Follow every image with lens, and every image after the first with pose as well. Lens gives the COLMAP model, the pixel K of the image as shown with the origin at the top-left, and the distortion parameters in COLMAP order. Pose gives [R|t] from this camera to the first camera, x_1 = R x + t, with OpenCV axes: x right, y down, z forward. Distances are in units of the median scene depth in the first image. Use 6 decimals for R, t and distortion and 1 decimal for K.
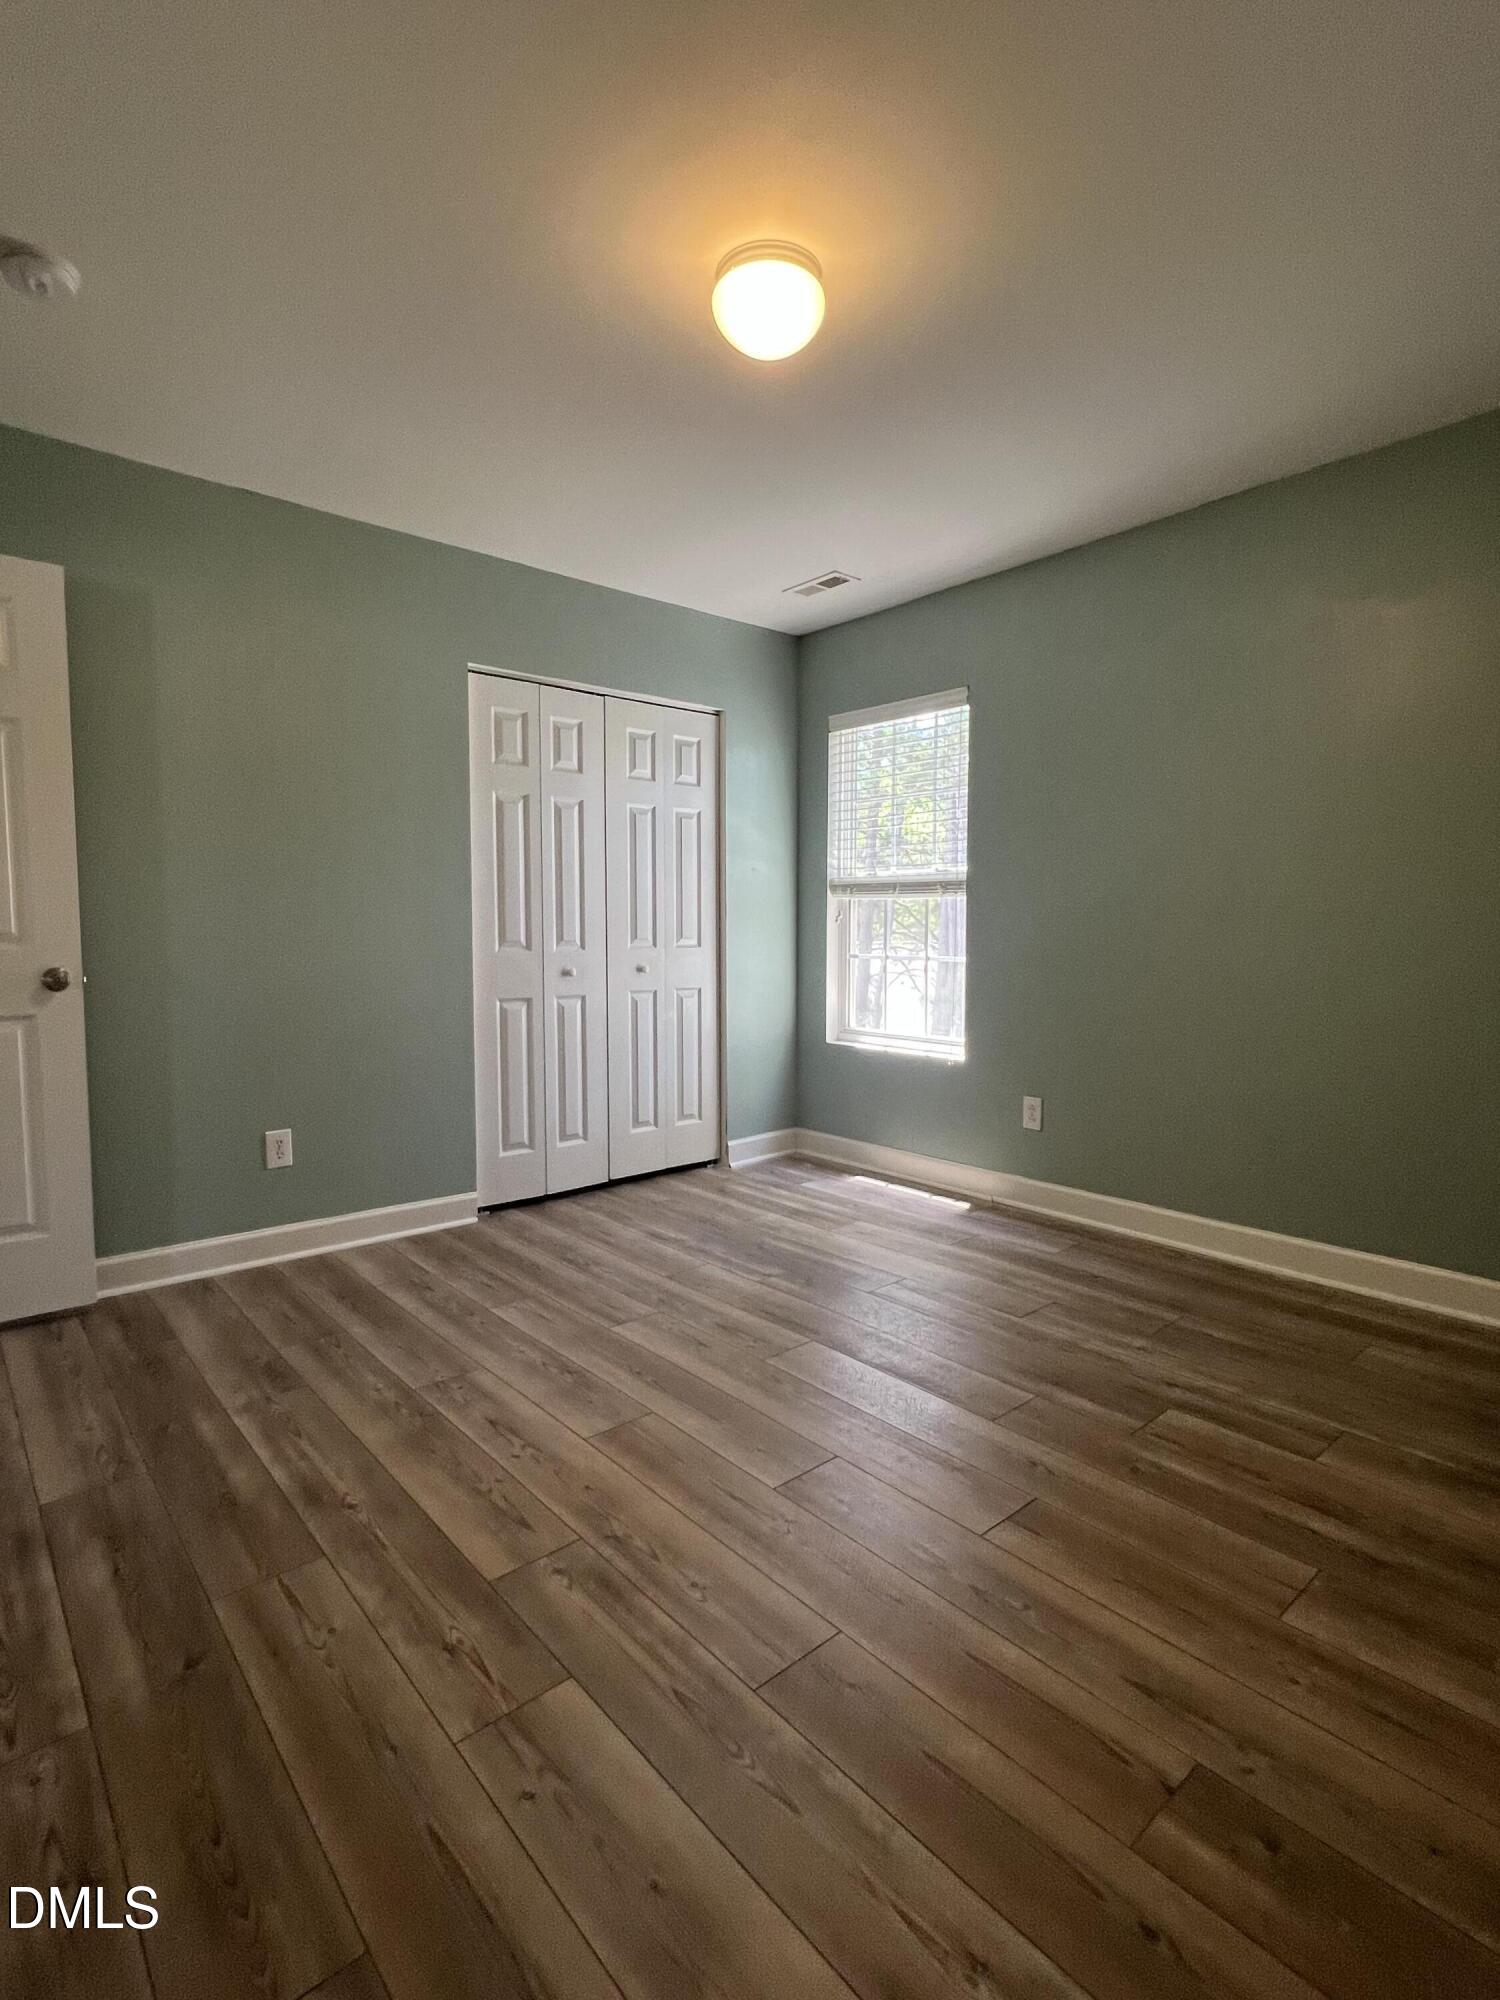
lens RADIAL K [[973.6, 0, 747.1], [0, 973.6, 994.4], [0, 0, 1]] dist [-0.007674, 0.001585]
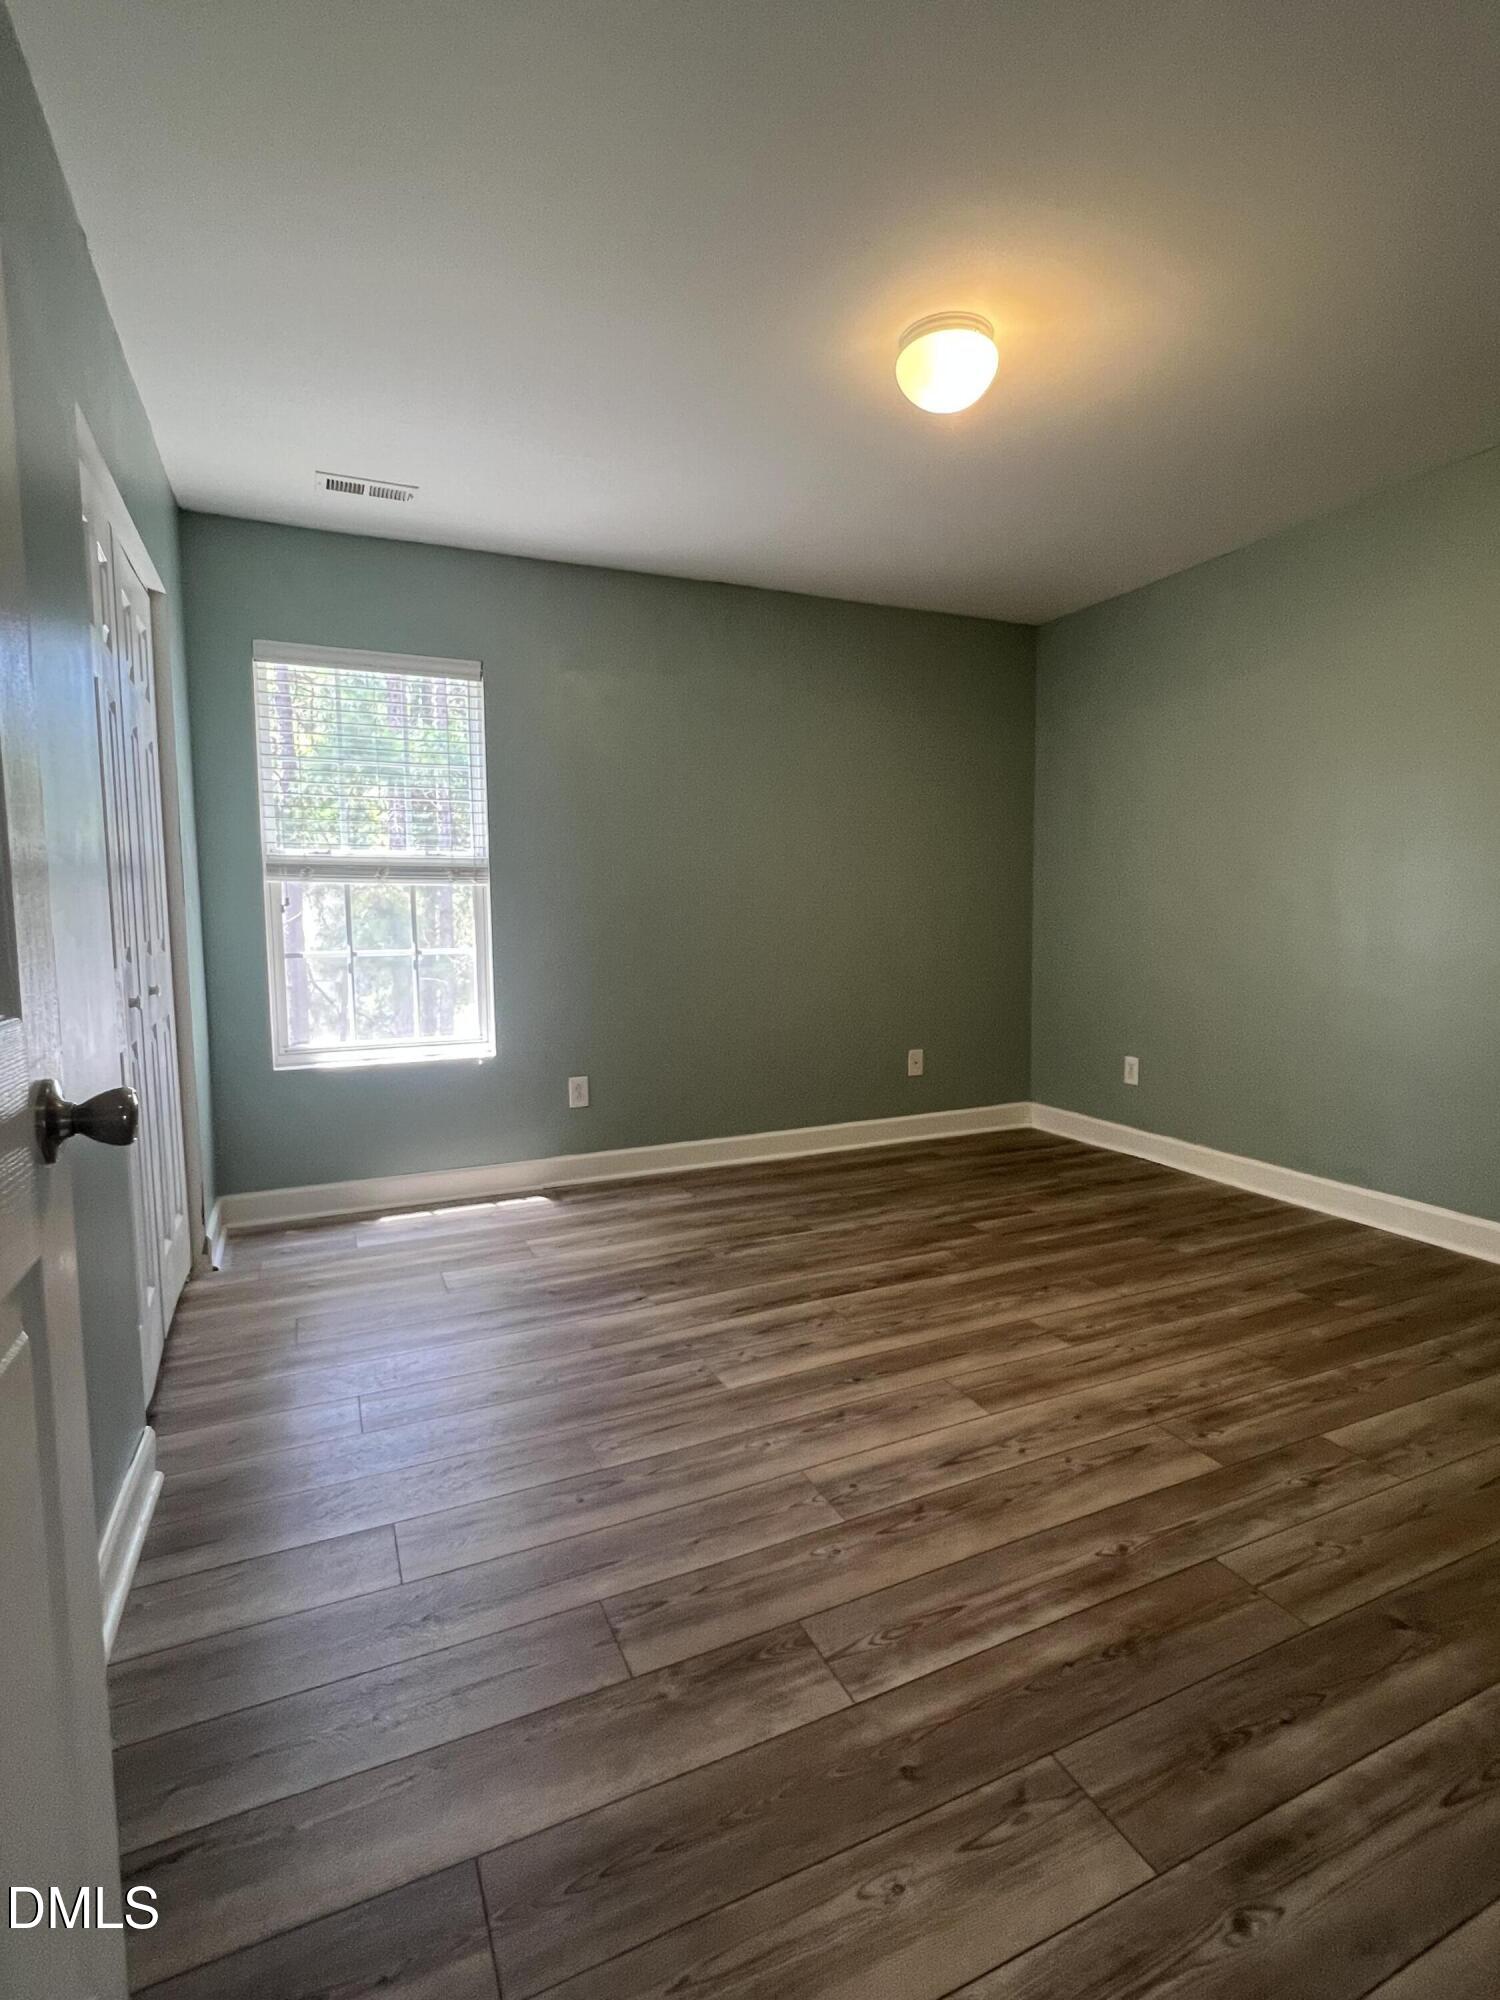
lens RADIAL K [[973.6, 0, 756.4], [0, 973.6, 996.9], [0, 0, 1]] dist [-0.007674, 0.001585]
pose [[0.287391, -0.090077, 0.953568, -1.047107], [0.078141, 0.994454, 0.070389, -0.063839], [-0.954621, 0.054283, 0.292835, 0.811442]]
